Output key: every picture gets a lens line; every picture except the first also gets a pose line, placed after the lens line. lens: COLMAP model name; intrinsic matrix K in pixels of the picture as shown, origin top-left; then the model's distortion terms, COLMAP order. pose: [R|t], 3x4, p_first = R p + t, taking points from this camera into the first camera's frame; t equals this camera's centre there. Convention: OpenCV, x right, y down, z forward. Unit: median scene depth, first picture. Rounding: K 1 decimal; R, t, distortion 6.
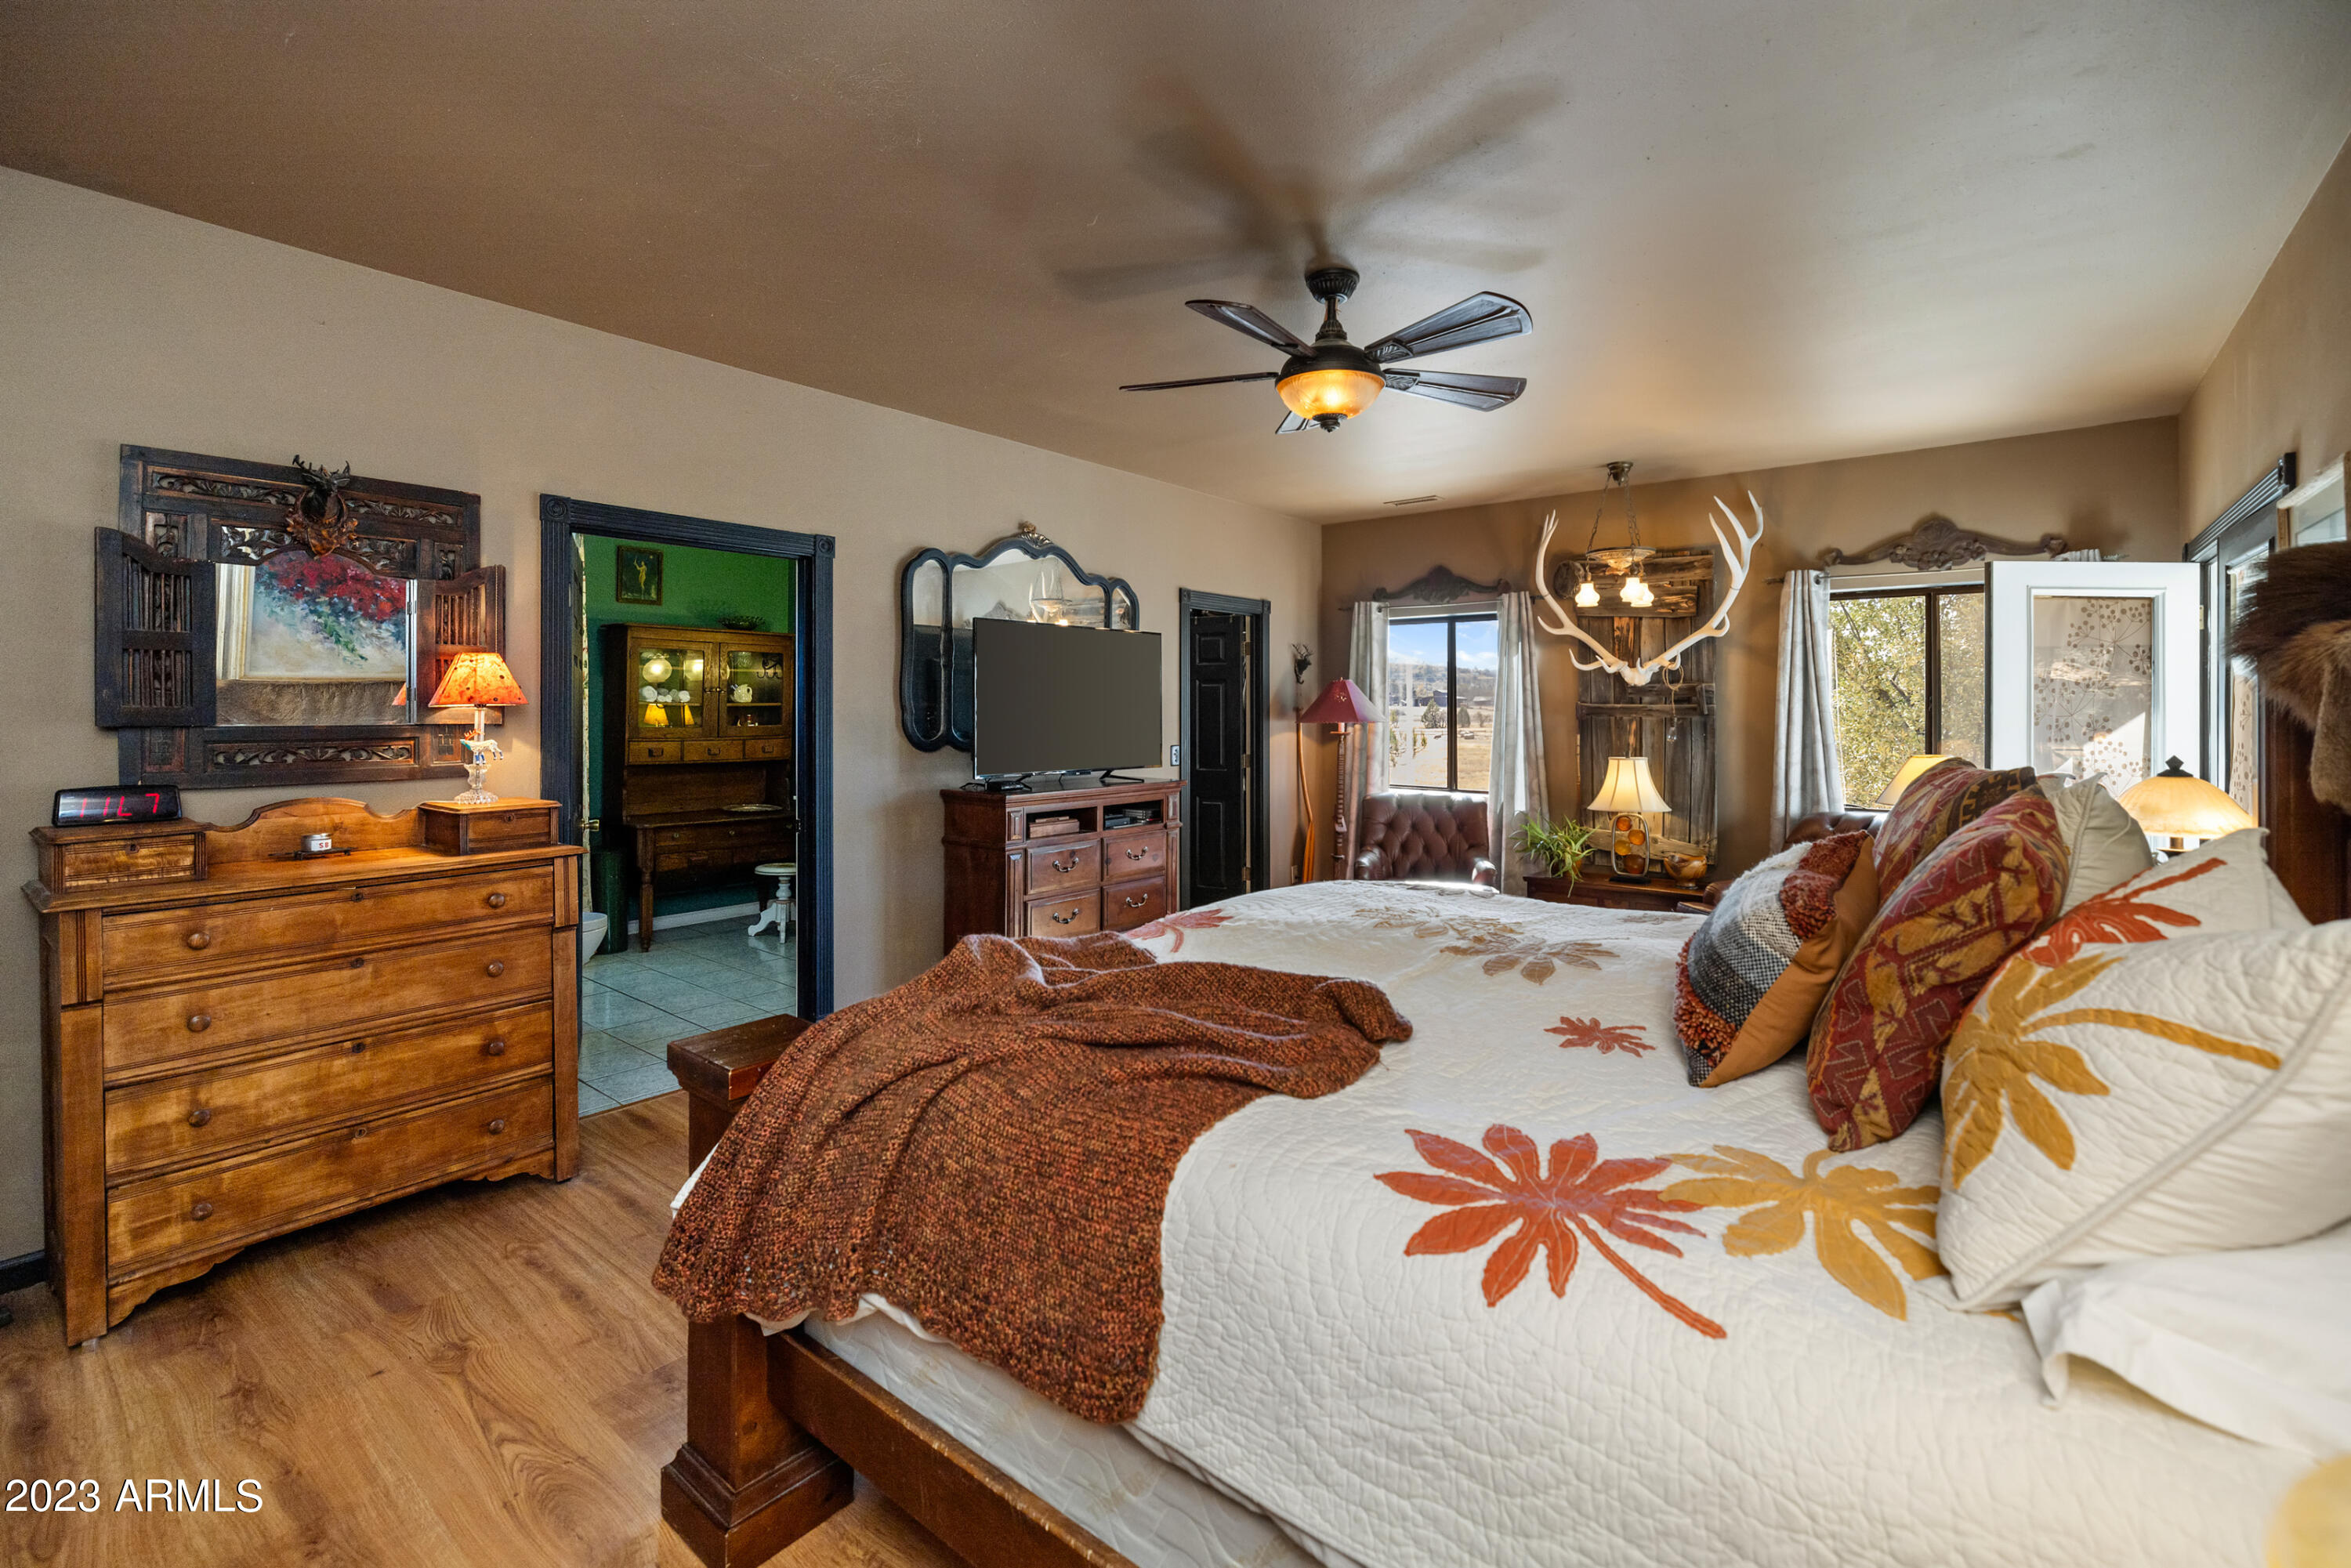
lens RADIAL K [[1017.1, 0, 1178.8], [0, 1017.1, 753.4], [0, 0, 1]] dist [-0.000263, 0.000176]
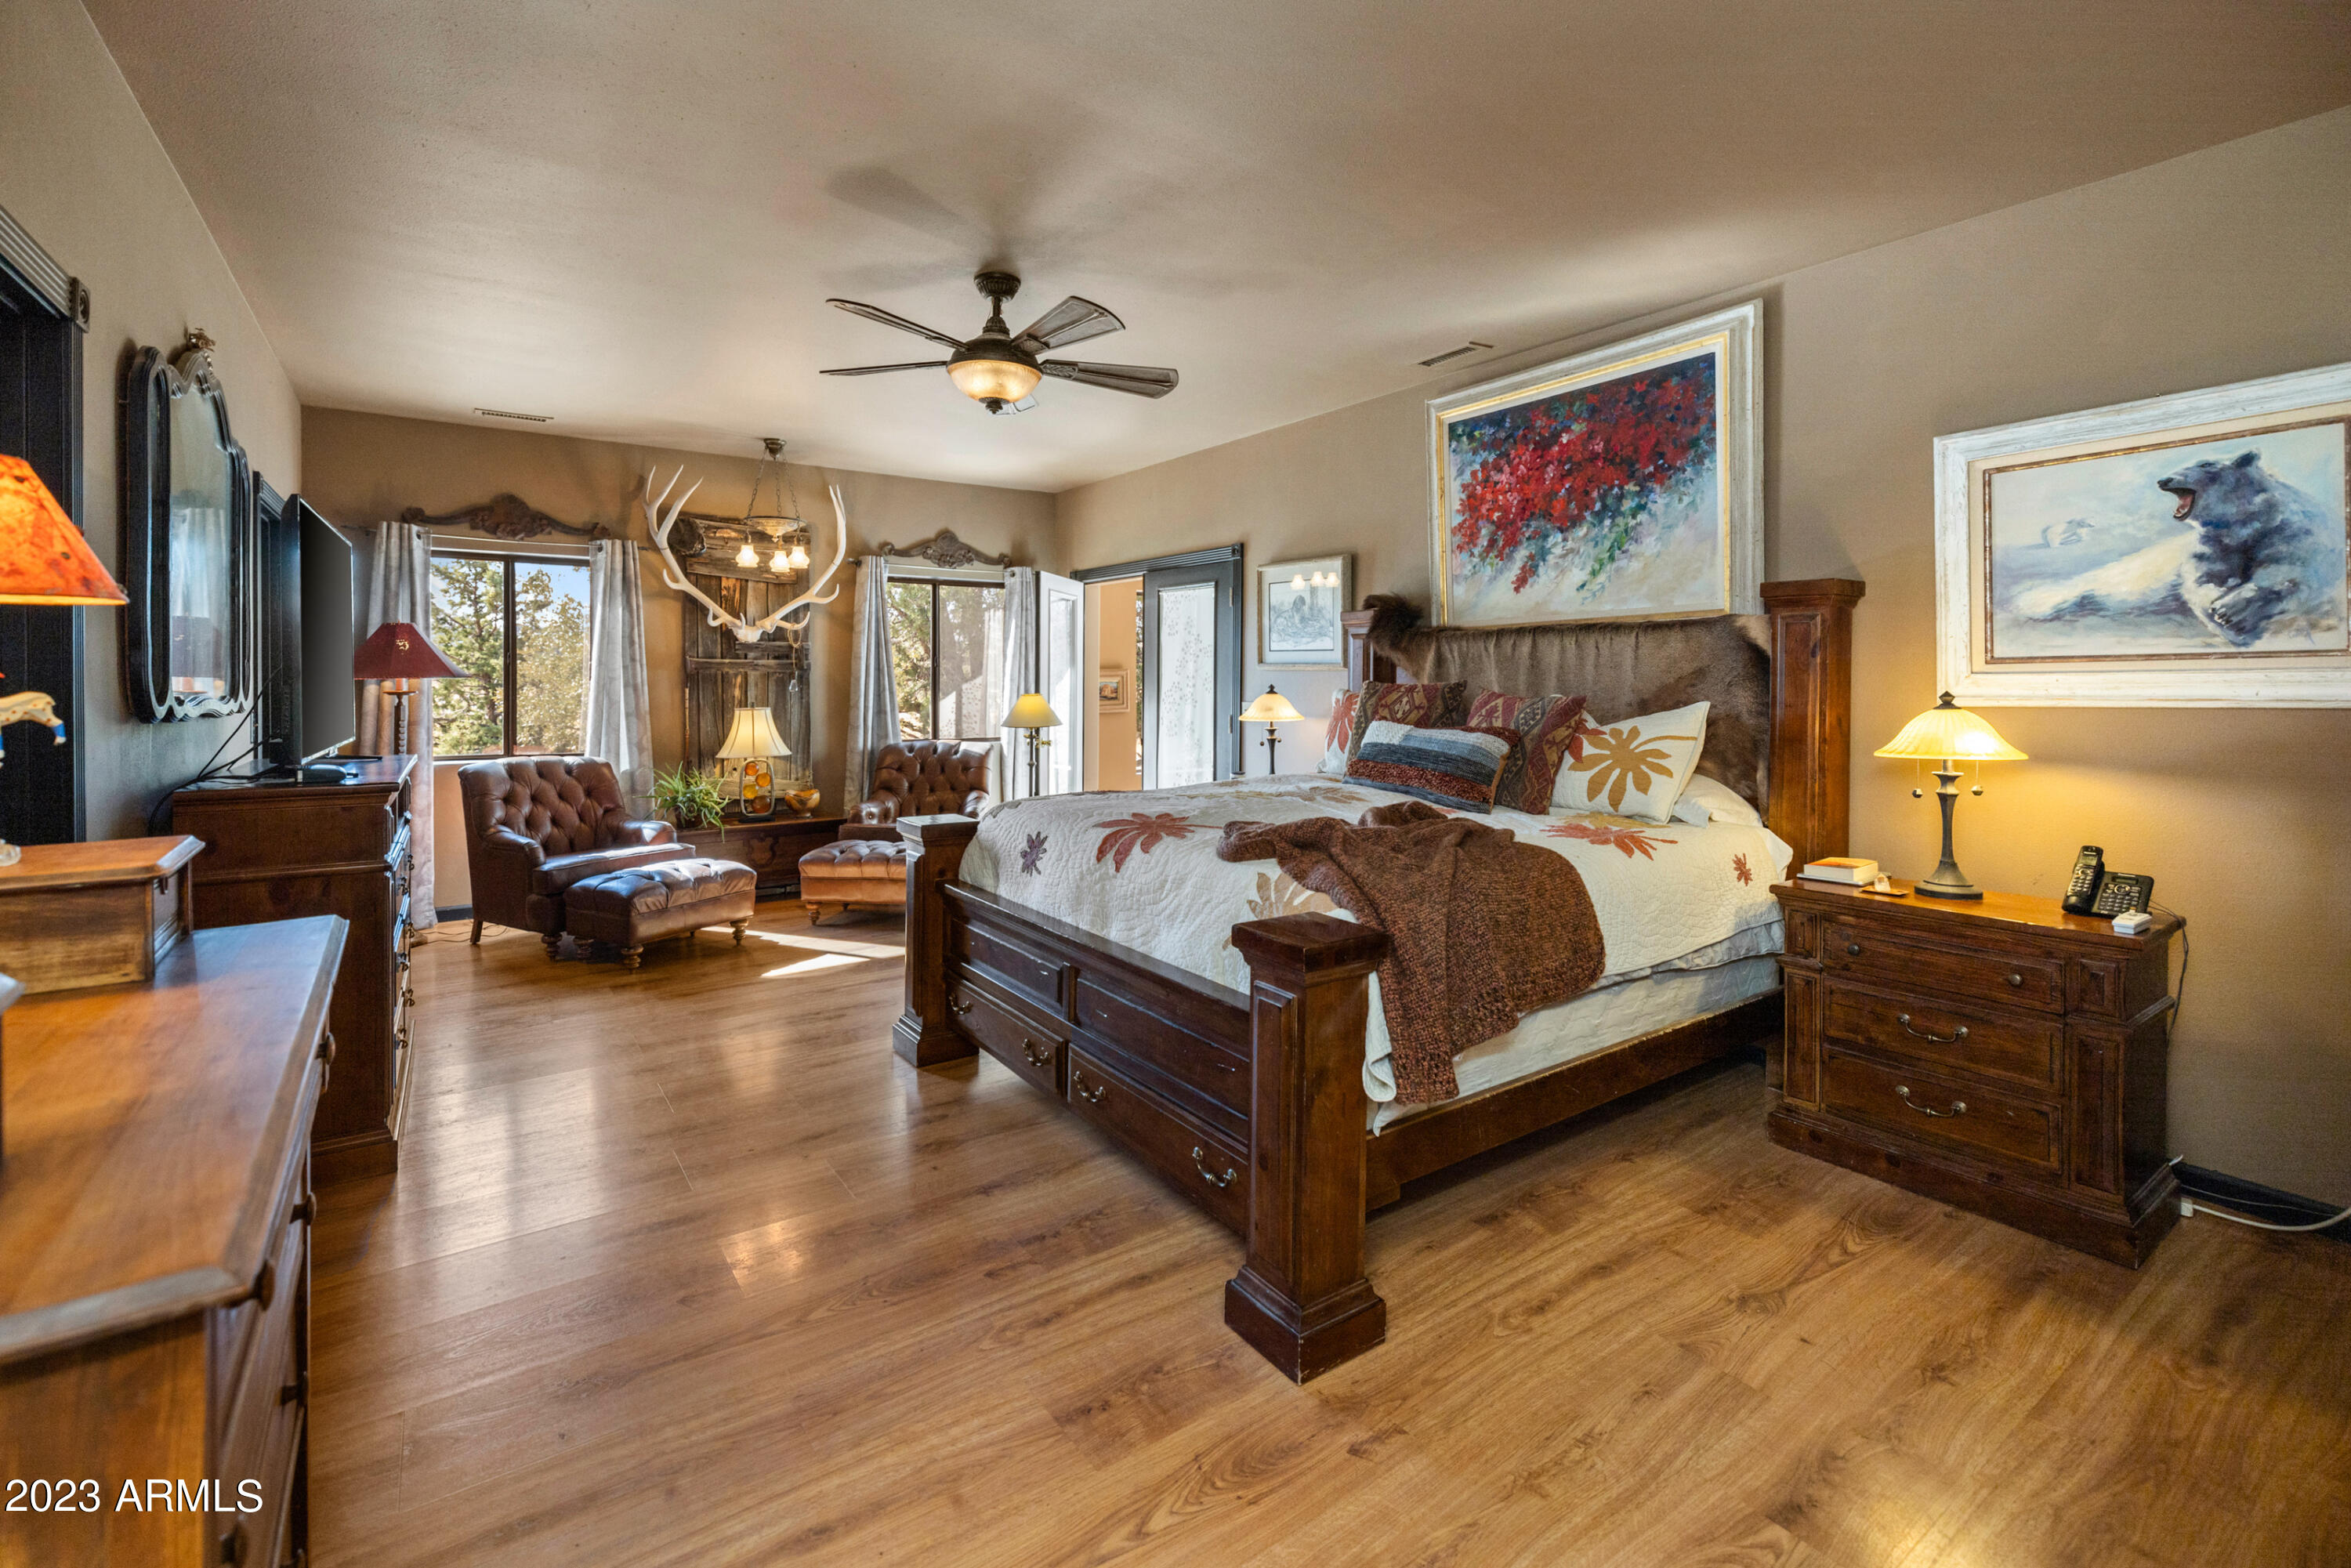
lens RADIAL K [[1017.1, 0, 1178.8], [0, 1017.1, 753.4], [0, 0, 1]] dist [-0.000263, 0.000176]
pose [[0.281994, -0.074338, 0.956532, -0.480337], [0.038448, 0.997068, 0.066154, -0.002031], [-0.958645, 0.018121, 0.284026, 0.249273]]
